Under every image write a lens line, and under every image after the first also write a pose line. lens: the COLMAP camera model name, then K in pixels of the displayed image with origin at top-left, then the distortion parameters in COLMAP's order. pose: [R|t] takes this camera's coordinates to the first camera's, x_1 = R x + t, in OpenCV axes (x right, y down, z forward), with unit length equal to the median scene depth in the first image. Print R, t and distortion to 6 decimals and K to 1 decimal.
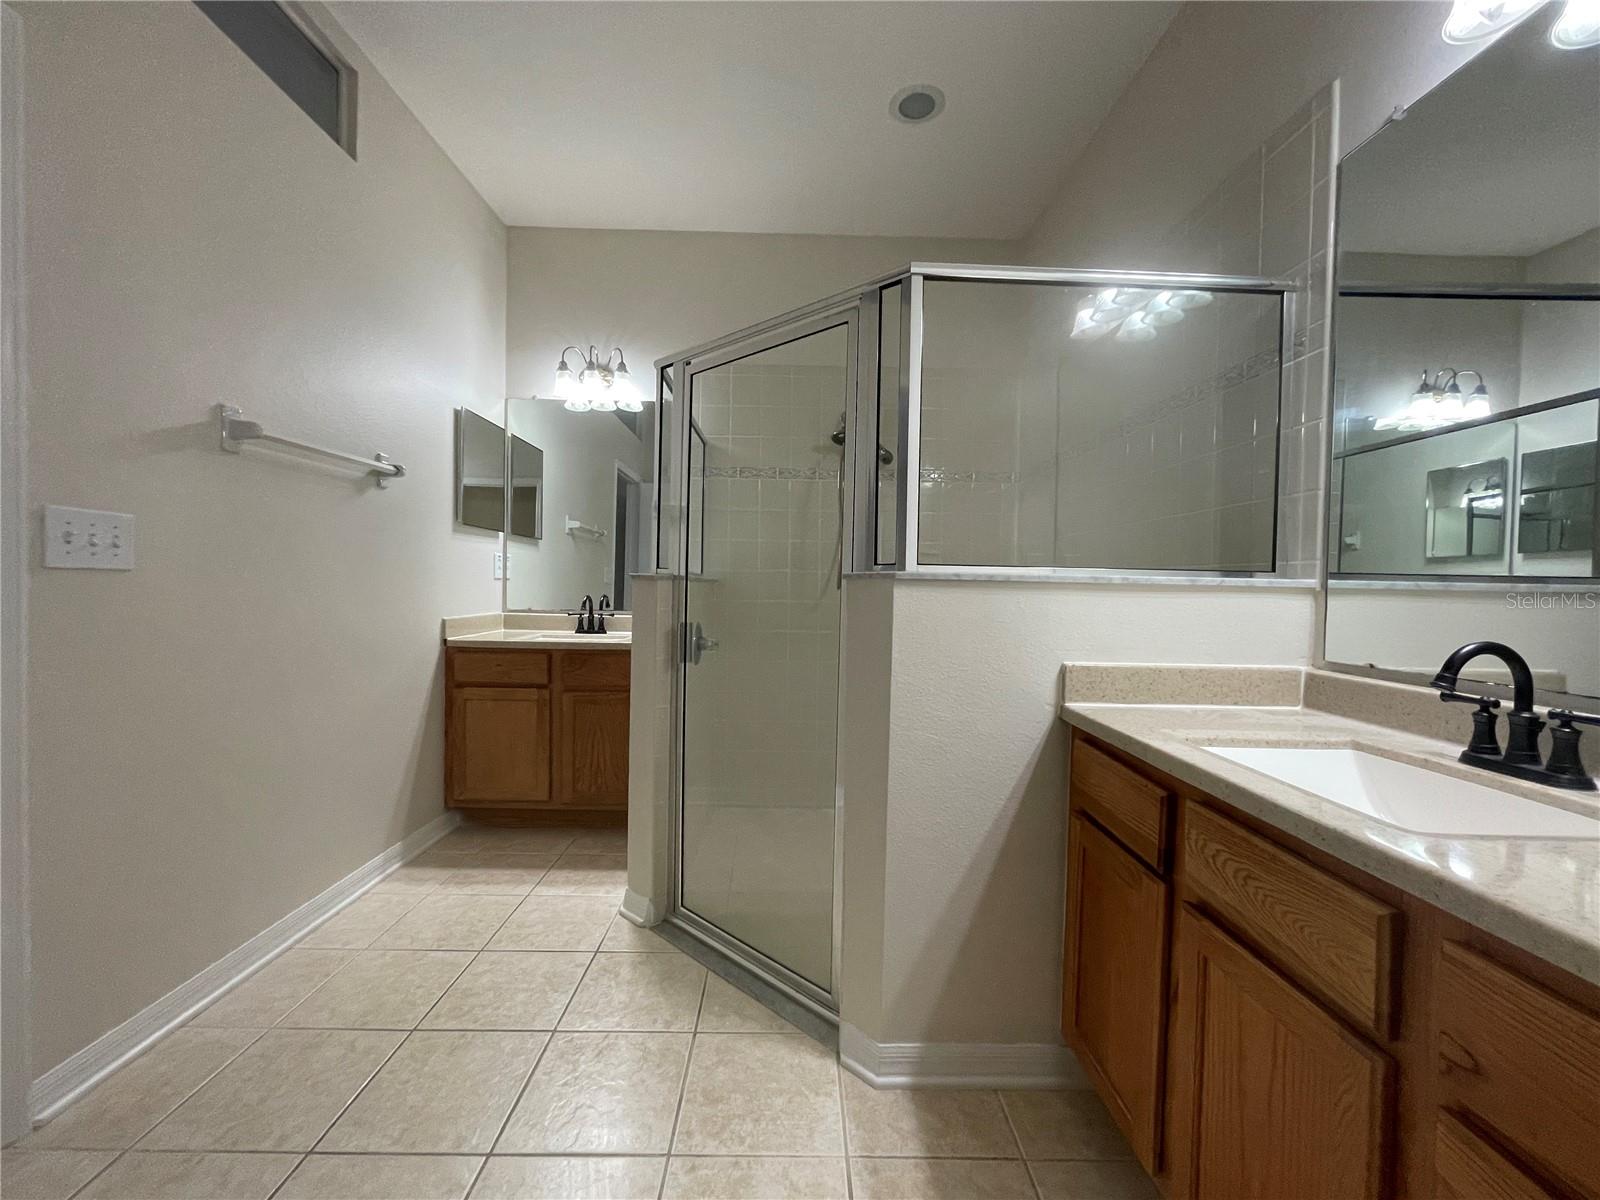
lens RADIAL K [[645.4, 0, 800.0], [0, 645.4, 600.0], [0, 0, 1]] dist [-0.002776, -0.000138]
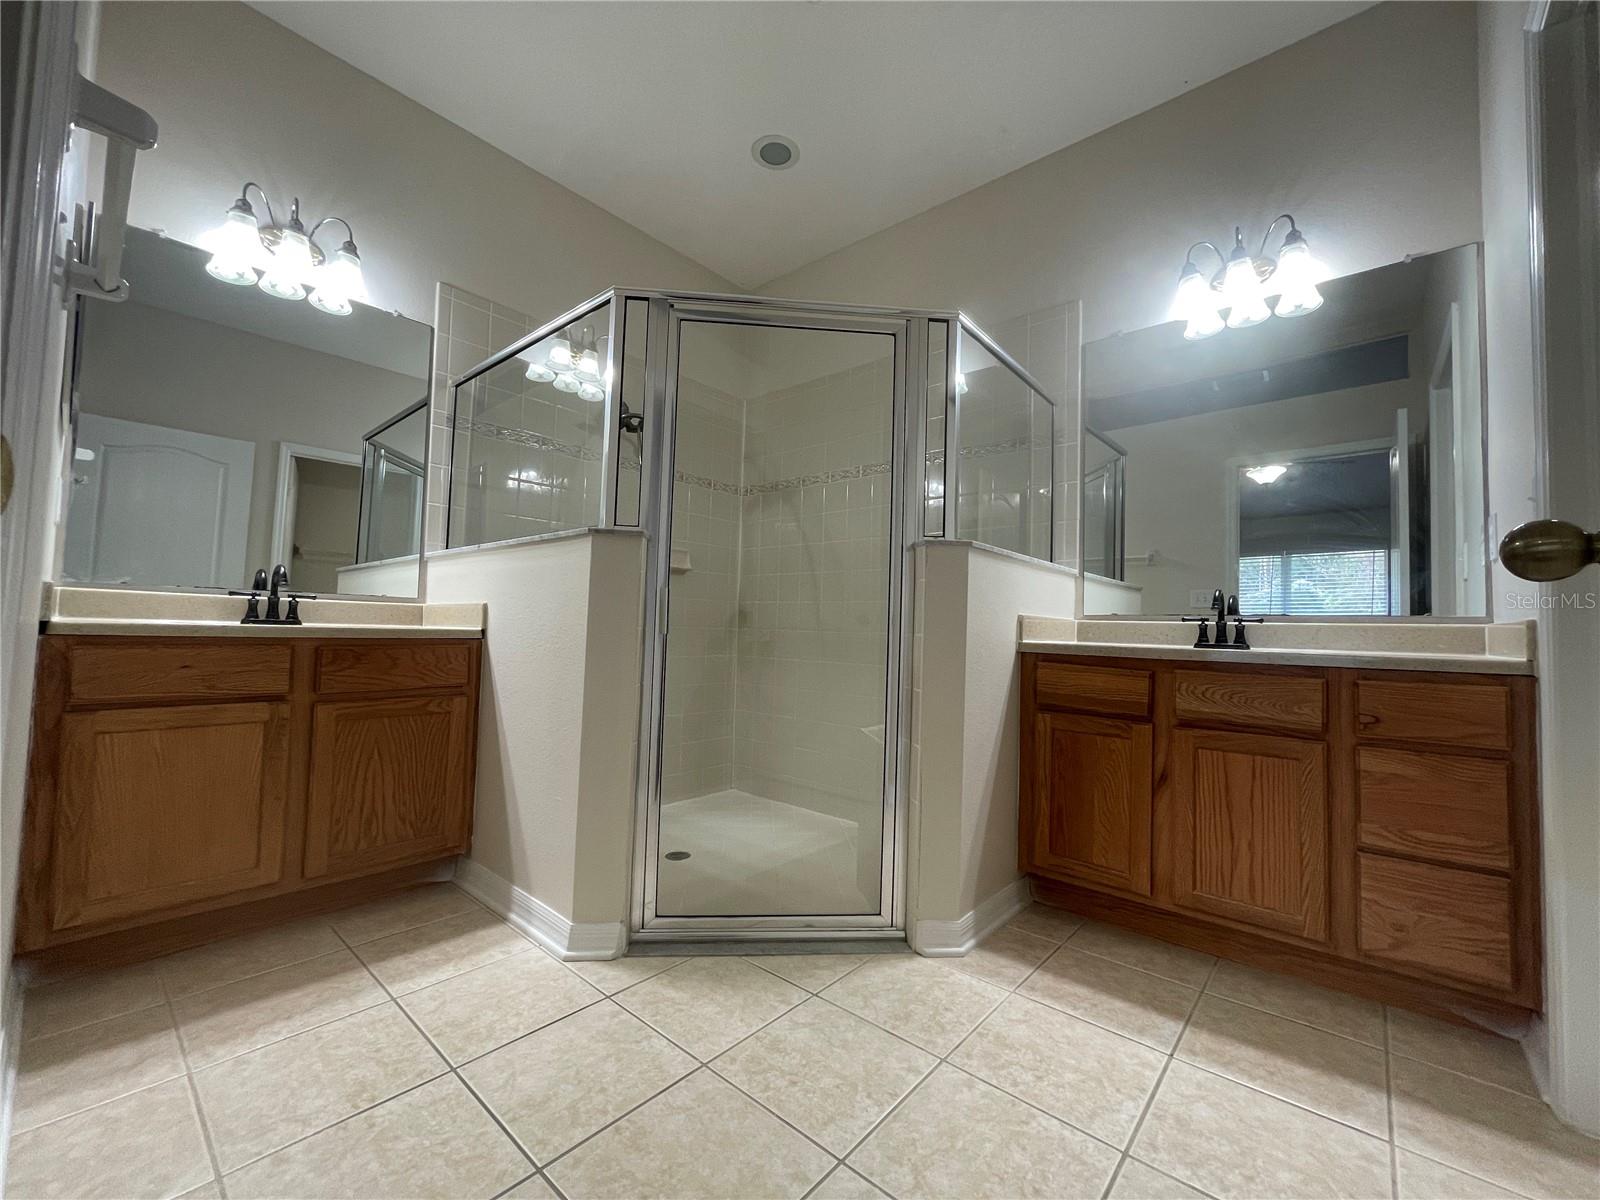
lens RADIAL K [[645.4, 0, 800.0], [0, 645.4, 600.0], [0, 0, 1]] dist [-0.002776, -0.000138]
pose [[0.667744, 0.034199, 0.743605, -0.718422], [0.002720, 0.998825, -0.048380, 0.095368], [-0.744386, 0.034328, 0.666866, 0.270145]]
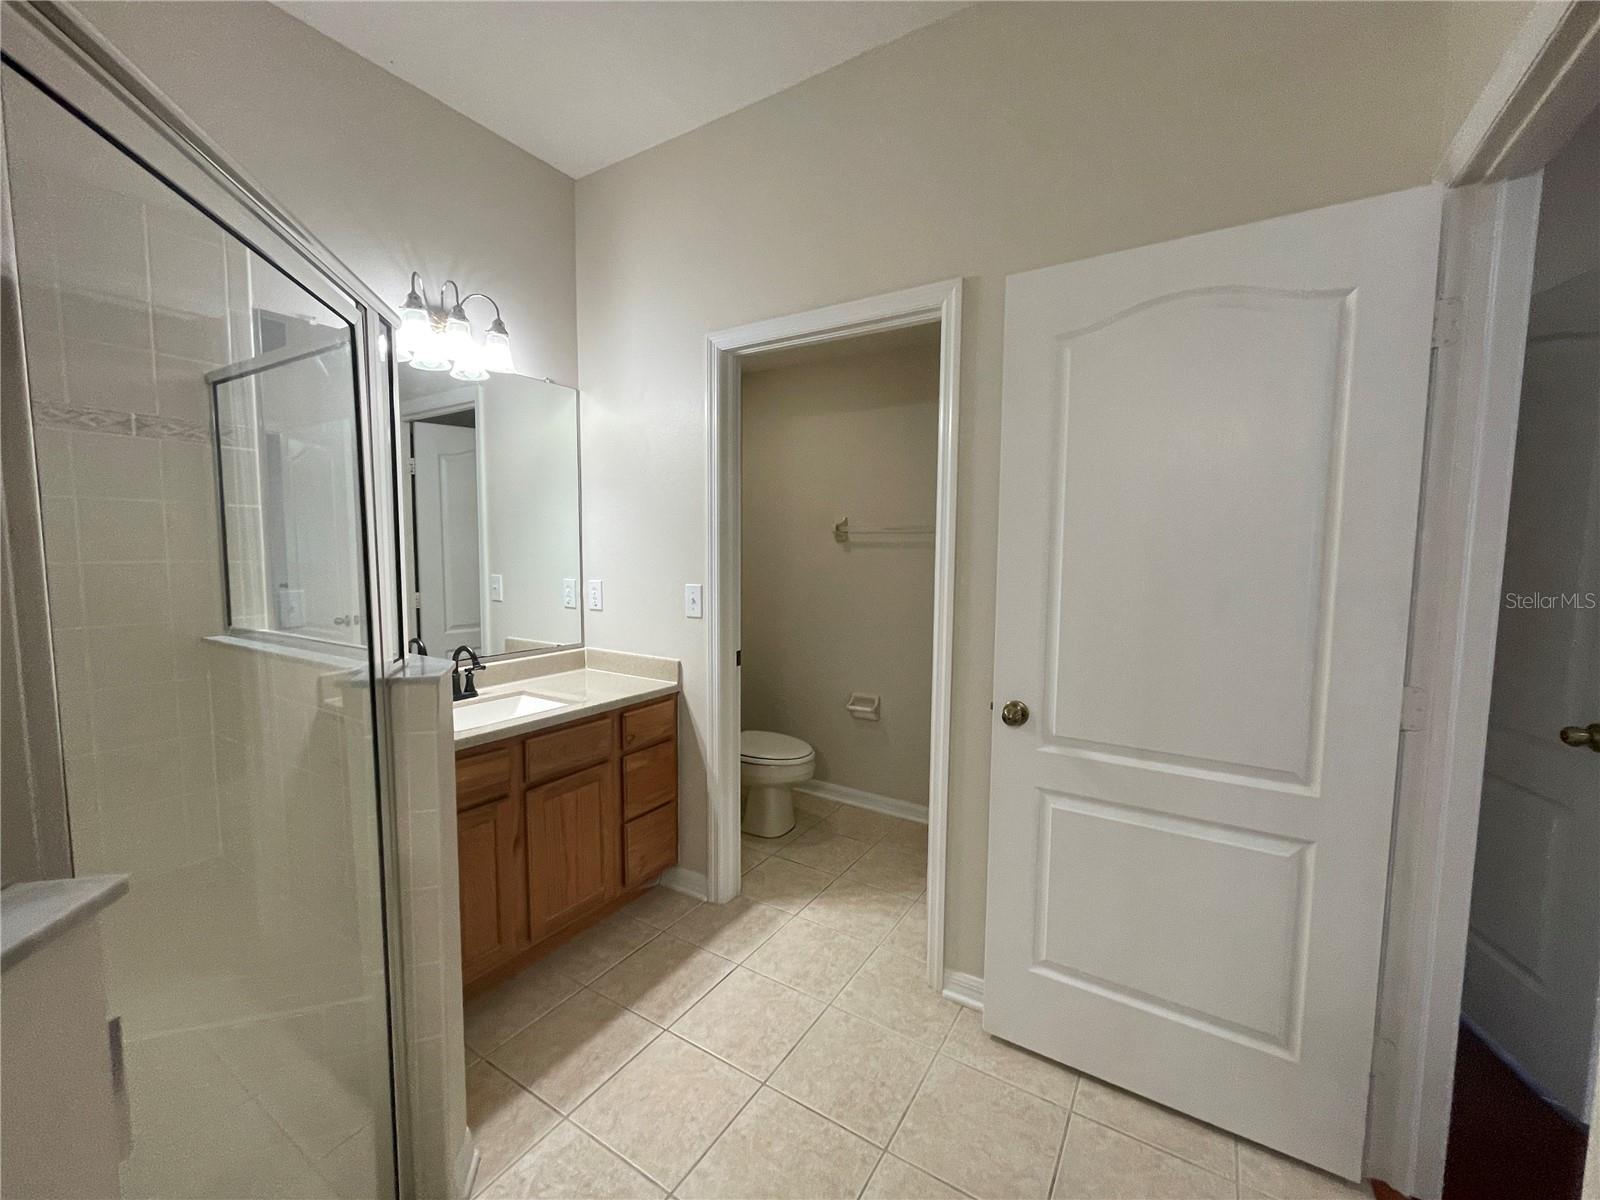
lens RADIAL K [[645.4, 0, 800.0], [0, 645.4, 600.0], [0, 0, 1]] dist [-0.002776, -0.000138]
pose [[-0.837153, -0.070426, 0.542417, -0.562793], [-0.009405, 0.993383, 0.114463, -0.174871], [-0.546889, 0.090722, -0.832275, 1.043870]]
